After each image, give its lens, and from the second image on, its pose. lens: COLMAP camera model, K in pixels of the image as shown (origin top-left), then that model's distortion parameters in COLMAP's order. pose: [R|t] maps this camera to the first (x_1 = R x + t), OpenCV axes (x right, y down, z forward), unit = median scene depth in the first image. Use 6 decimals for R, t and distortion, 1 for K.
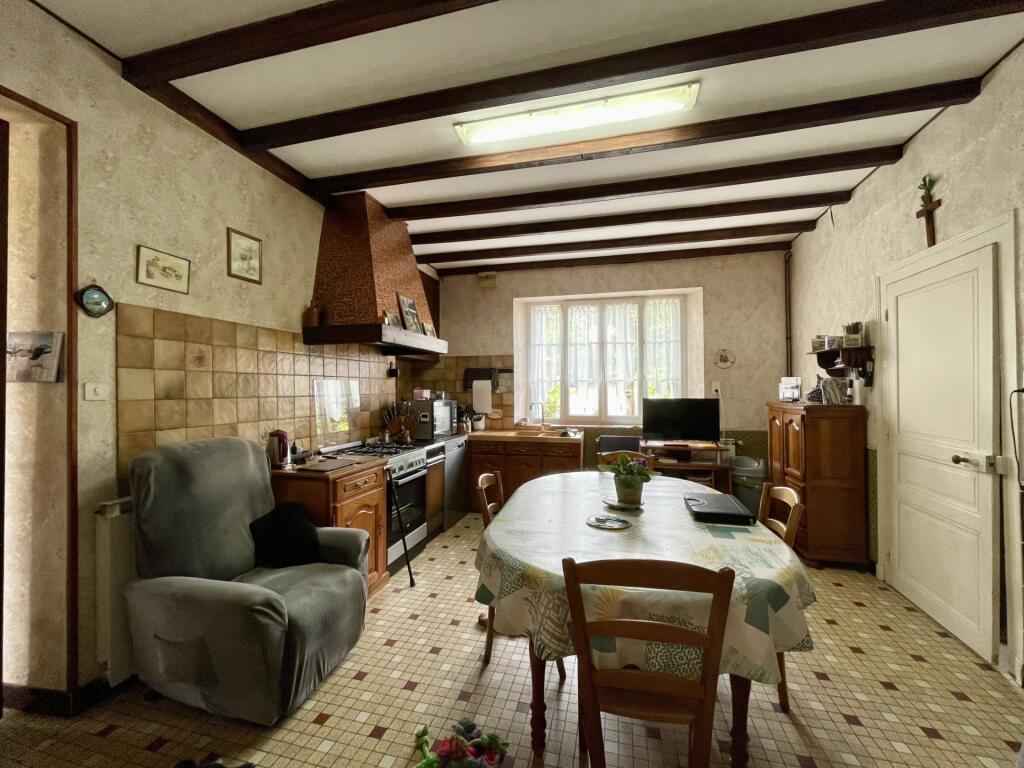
lens RADIAL K [[413.5, 0, 513.6], [0, 413.5, 387.1], [0, 0, 1]] dist [-0.001049, -0.000130]
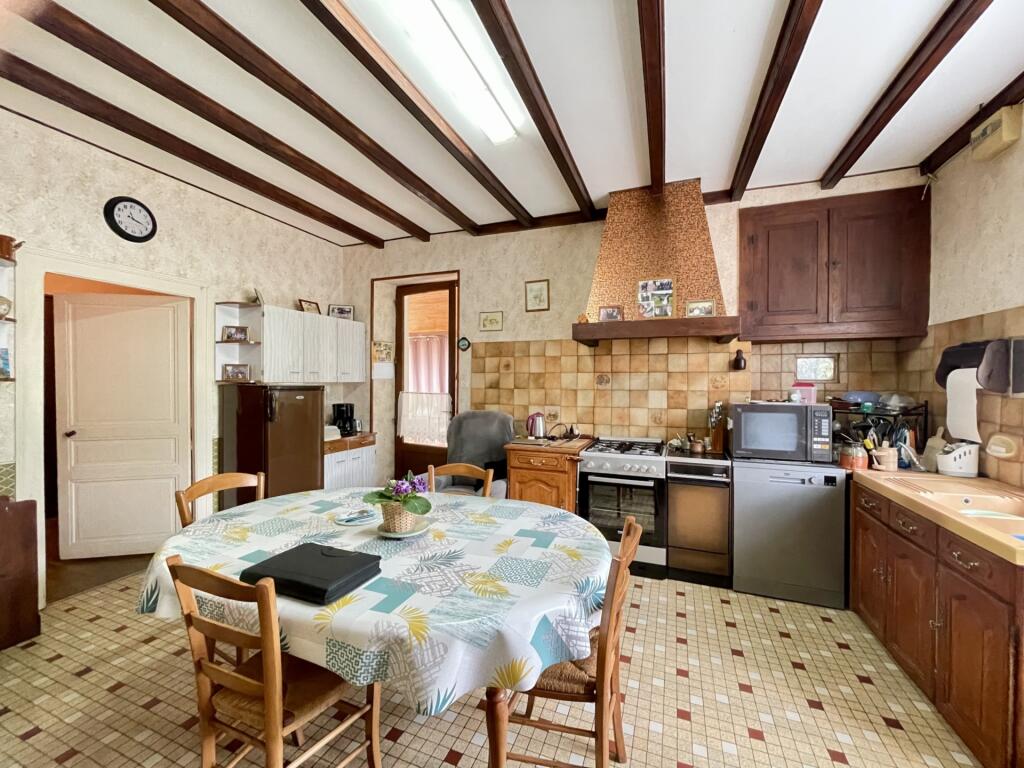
lens RADIAL K [[413.5, 0, 508.2], [0, 413.5, 380.4], [0, 0, 1]] dist [-0.001049, -0.000130]
pose [[-0.116651, 0.005082, -0.993160, 0.969149], [0.001563, 0.999987, 0.004933, -0.015653], [0.993172, -0.000977, -0.116657, 1.204094]]
